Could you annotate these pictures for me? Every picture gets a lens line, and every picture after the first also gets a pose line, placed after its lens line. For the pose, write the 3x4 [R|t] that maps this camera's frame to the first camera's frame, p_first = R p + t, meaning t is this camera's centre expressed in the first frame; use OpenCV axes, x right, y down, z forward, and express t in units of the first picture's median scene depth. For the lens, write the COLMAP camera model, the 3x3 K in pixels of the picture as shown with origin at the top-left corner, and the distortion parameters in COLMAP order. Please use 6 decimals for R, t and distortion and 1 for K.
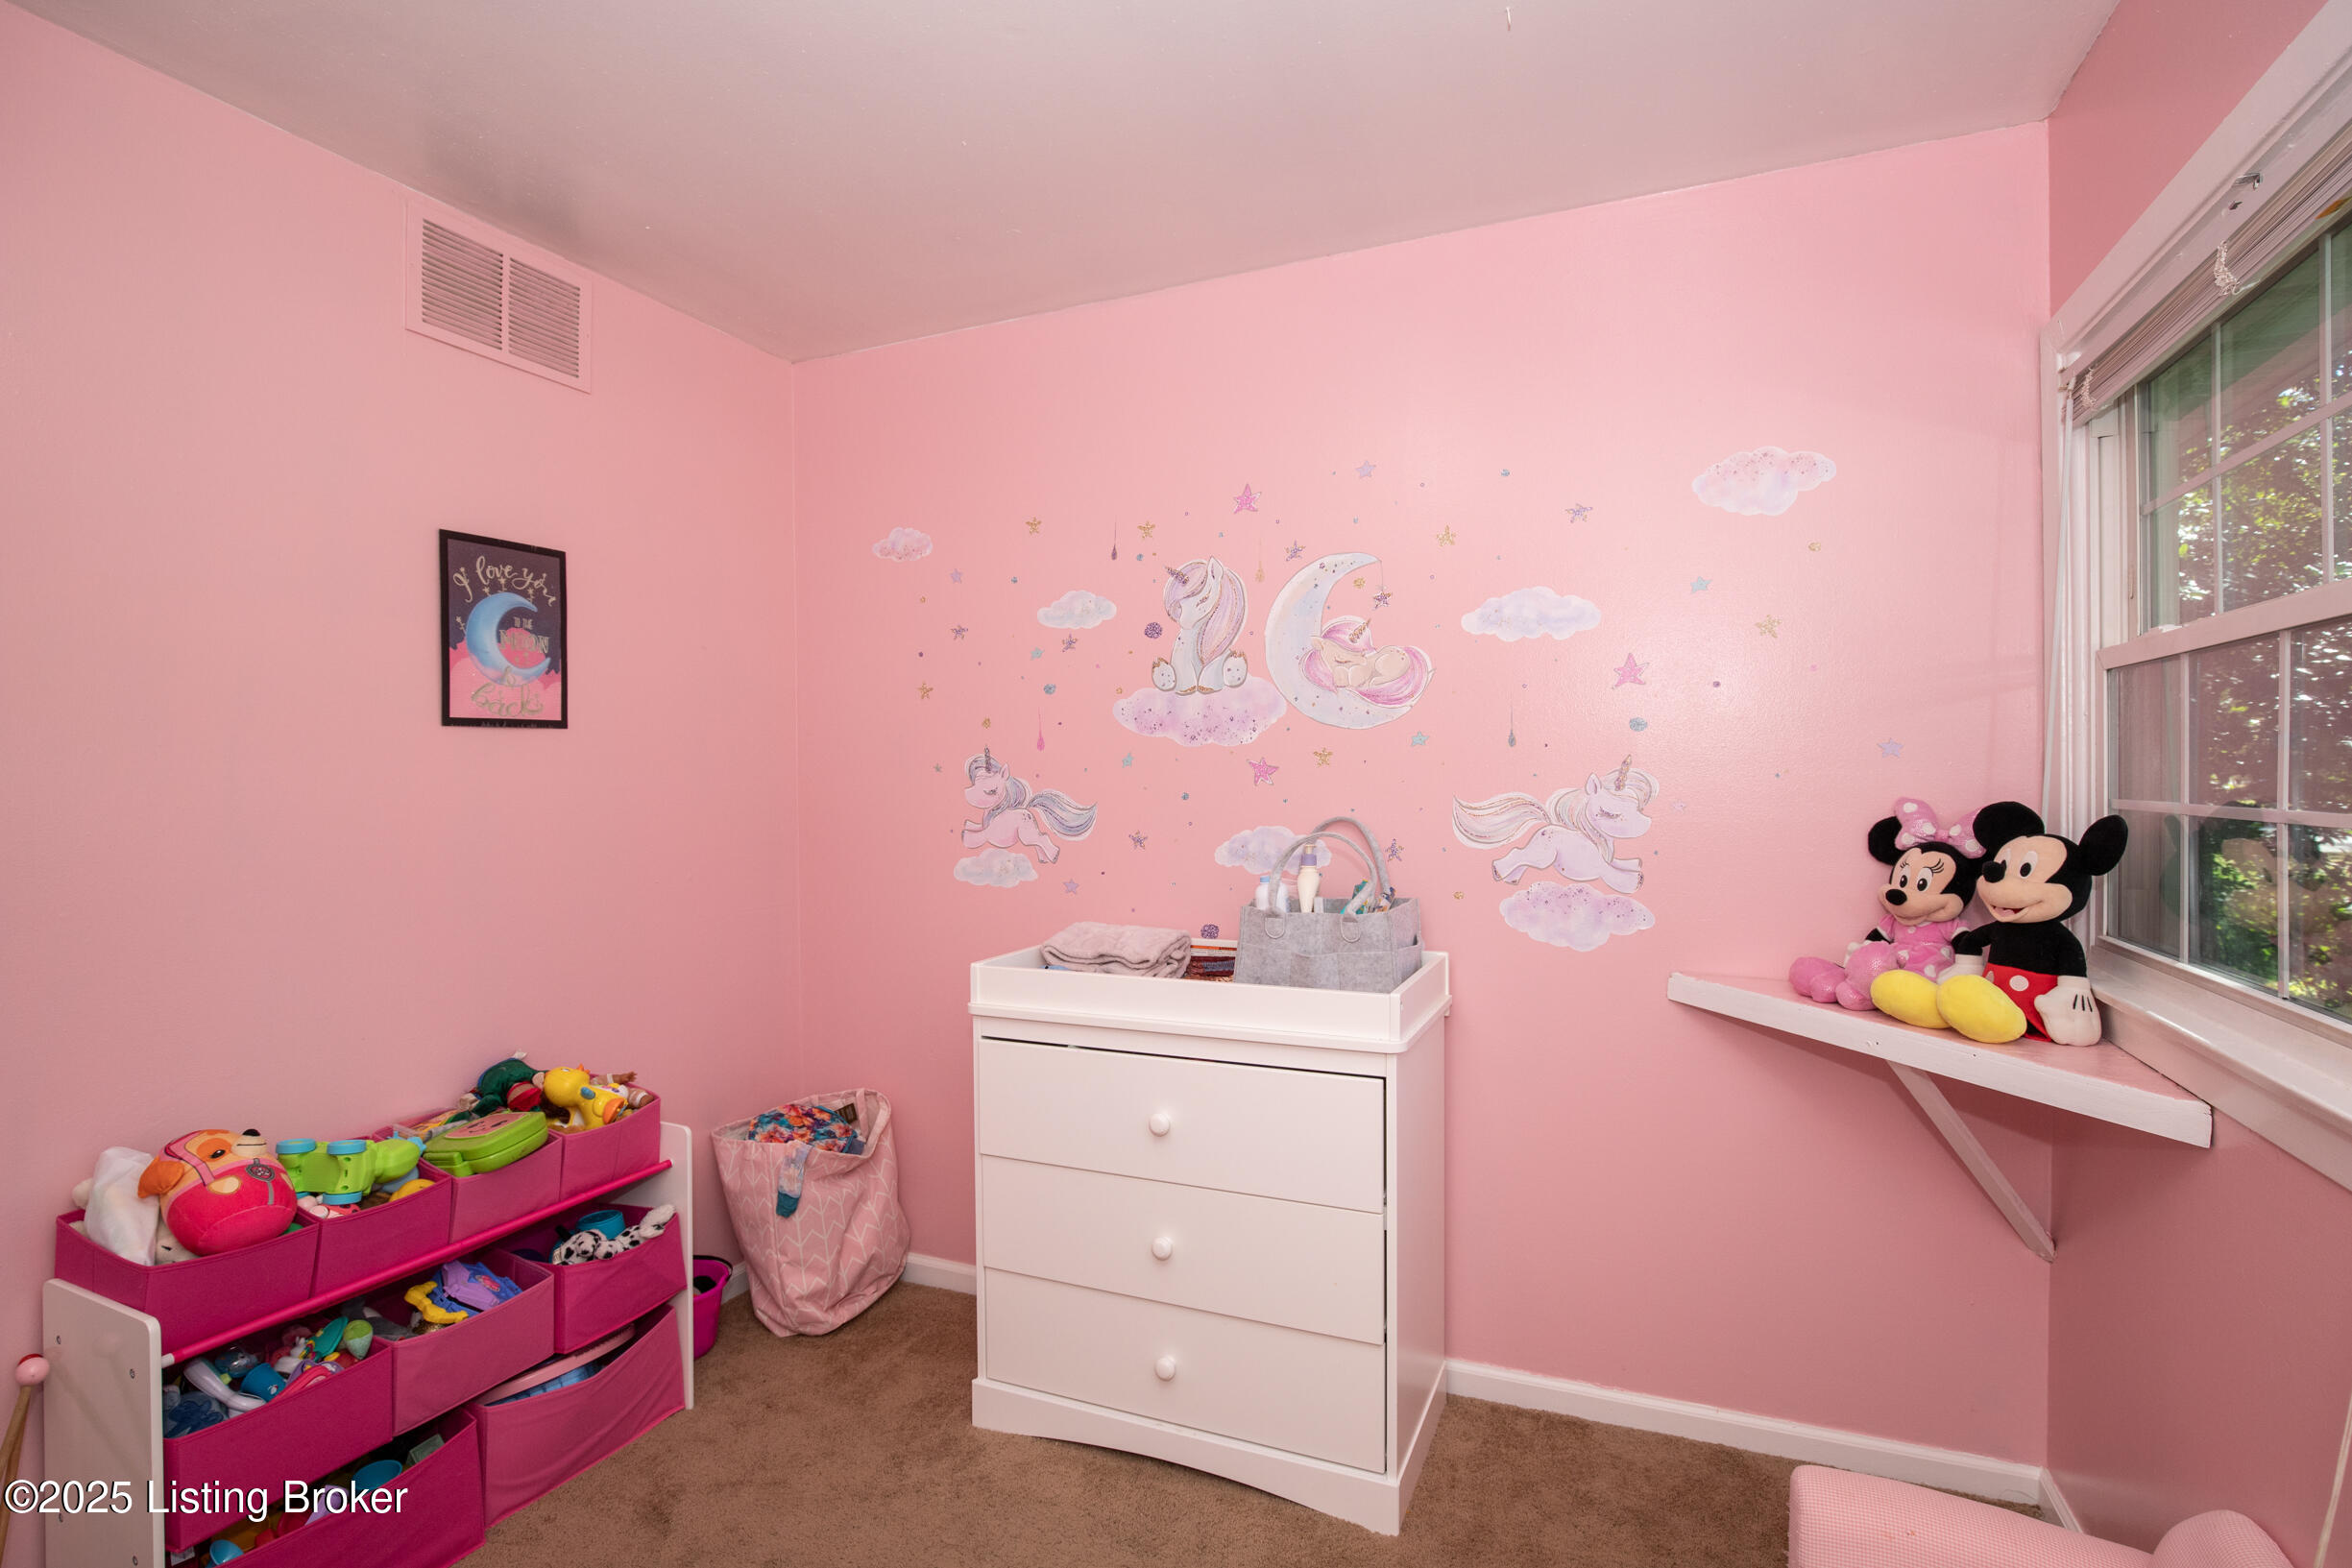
lens RADIAL K [[1120.8, 0, 1176.0], [0, 1120.8, 784.0], [0, 0, 1]] dist [-0.026676, 0.001645]
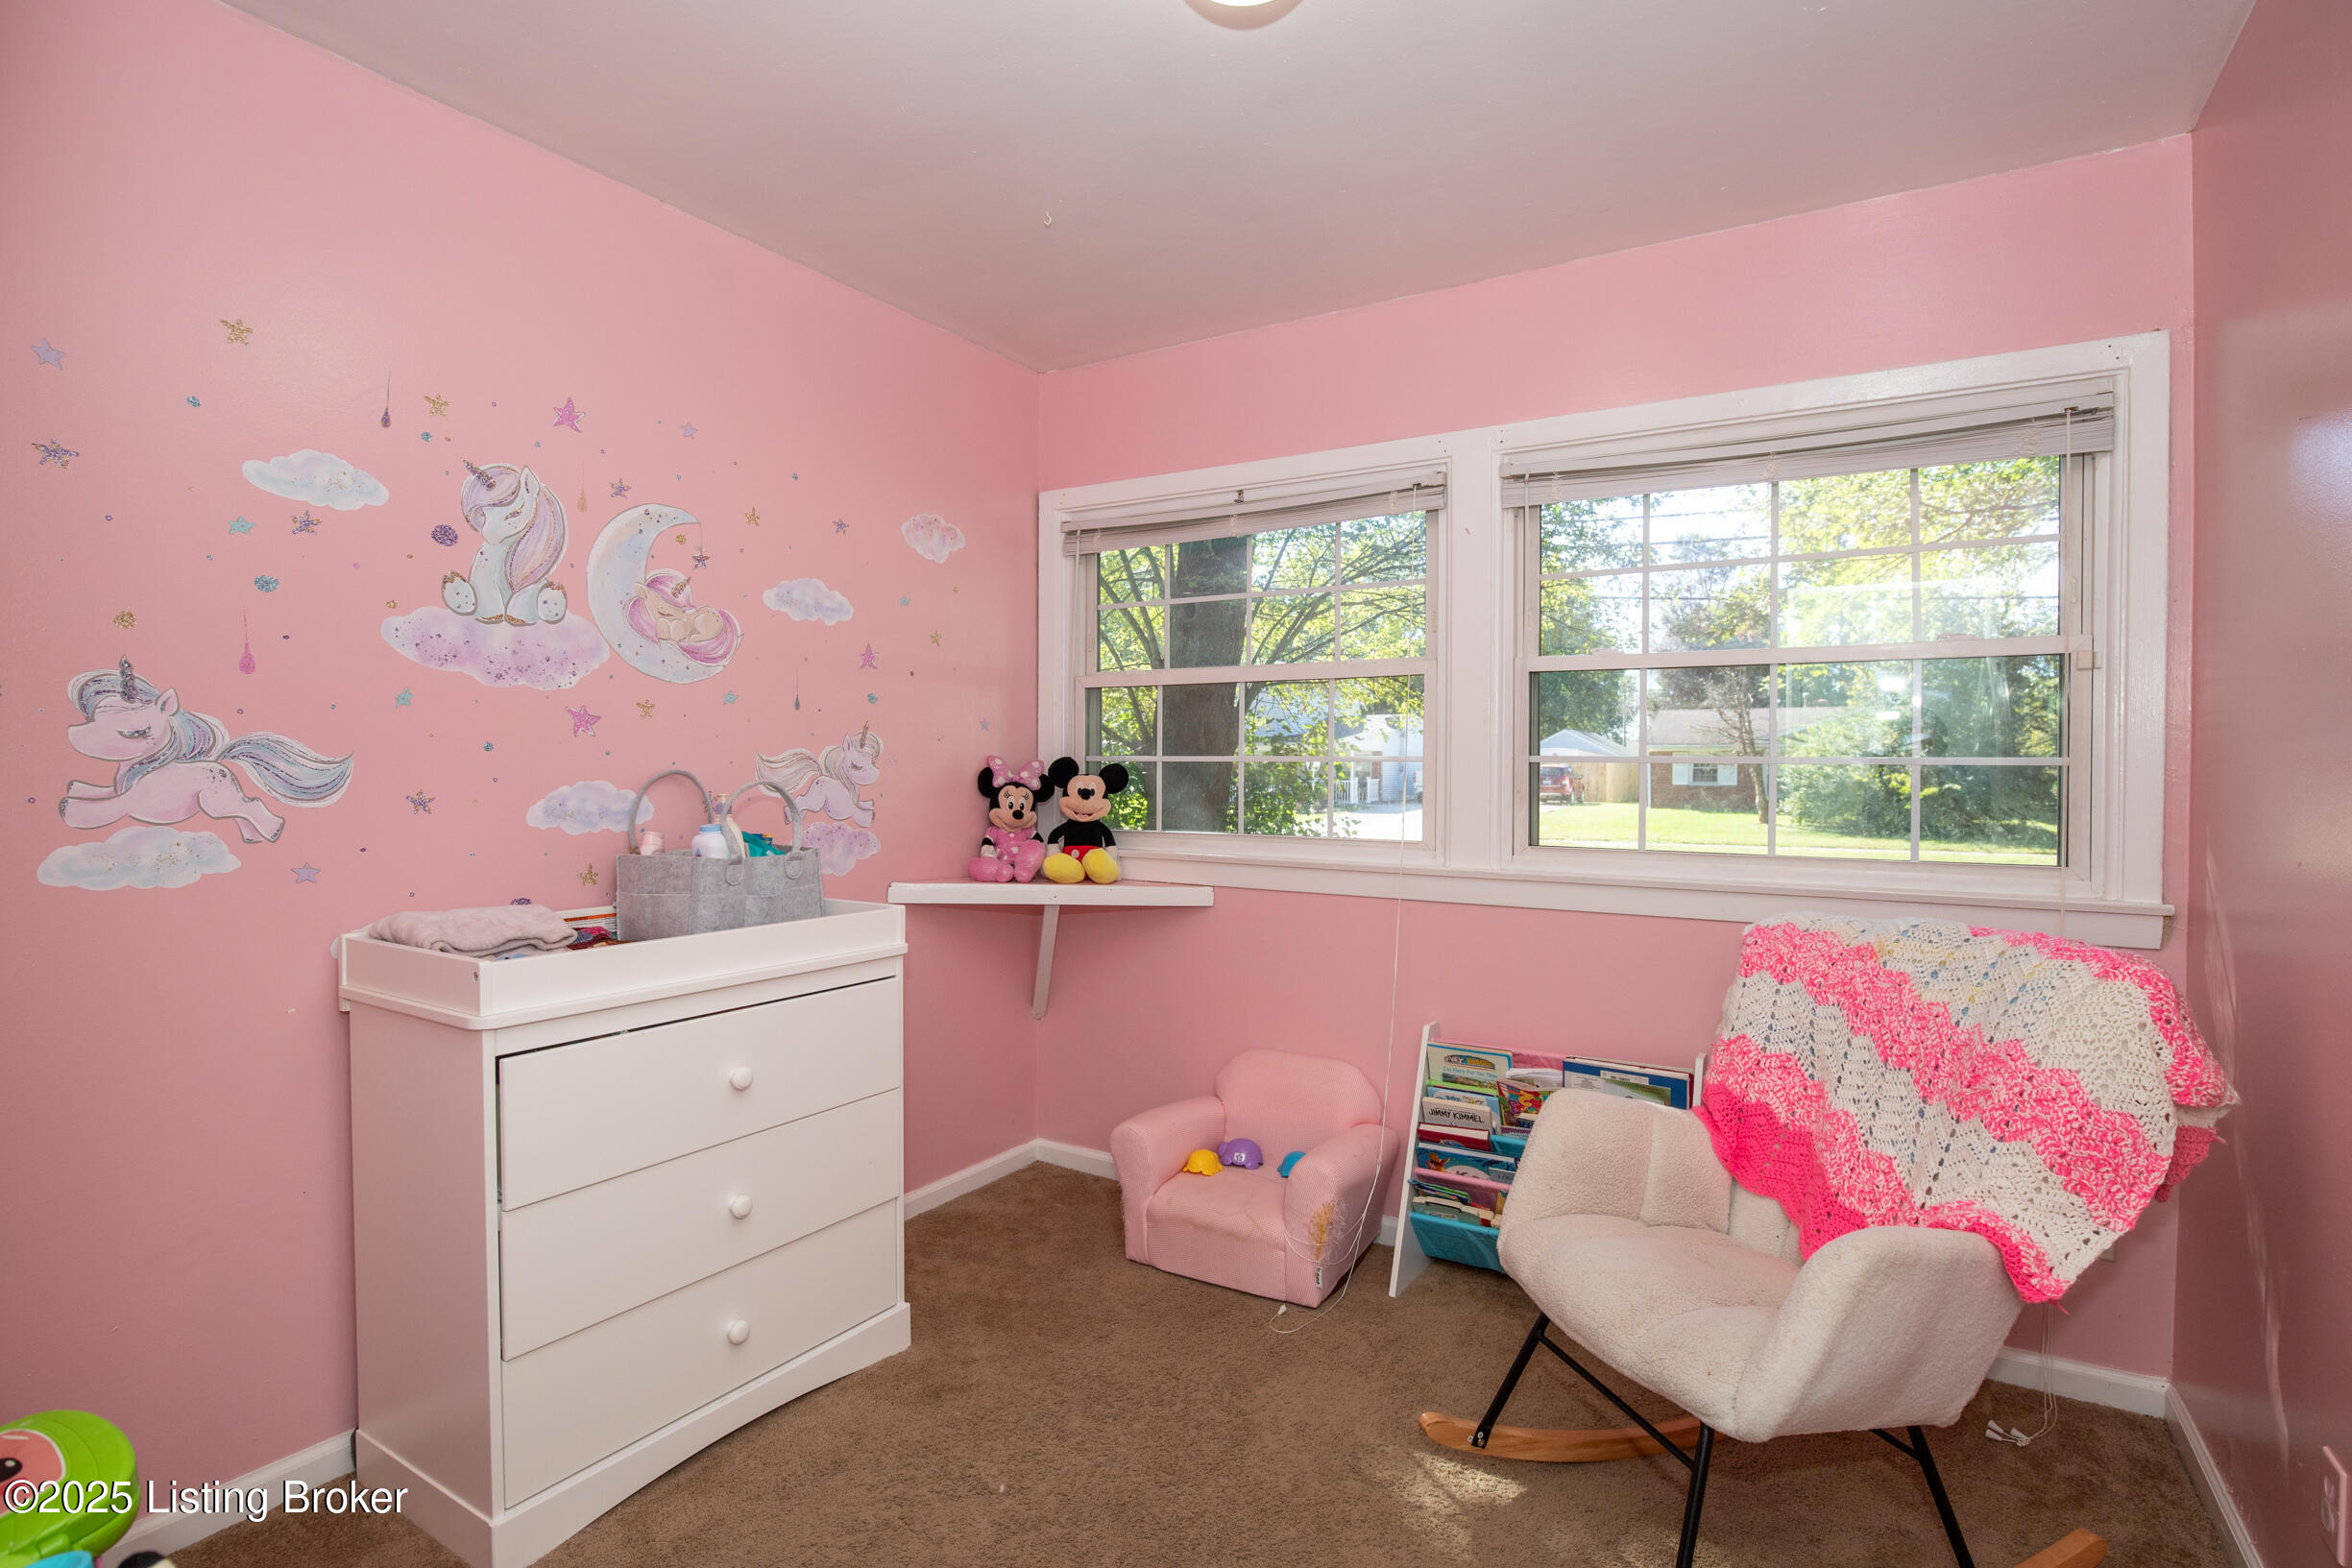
lens RADIAL K [[1120.8, 0, 1176.0], [0, 1120.8, 784.0], [0, 0, 1]] dist [-0.026676, 0.001645]
pose [[0.156181, -0.005060, 0.987715, -0.739786], [0.006126, 0.999973, 0.004154, 0.039313], [-0.987709, 0.005402, 0.156208, 0.388039]]
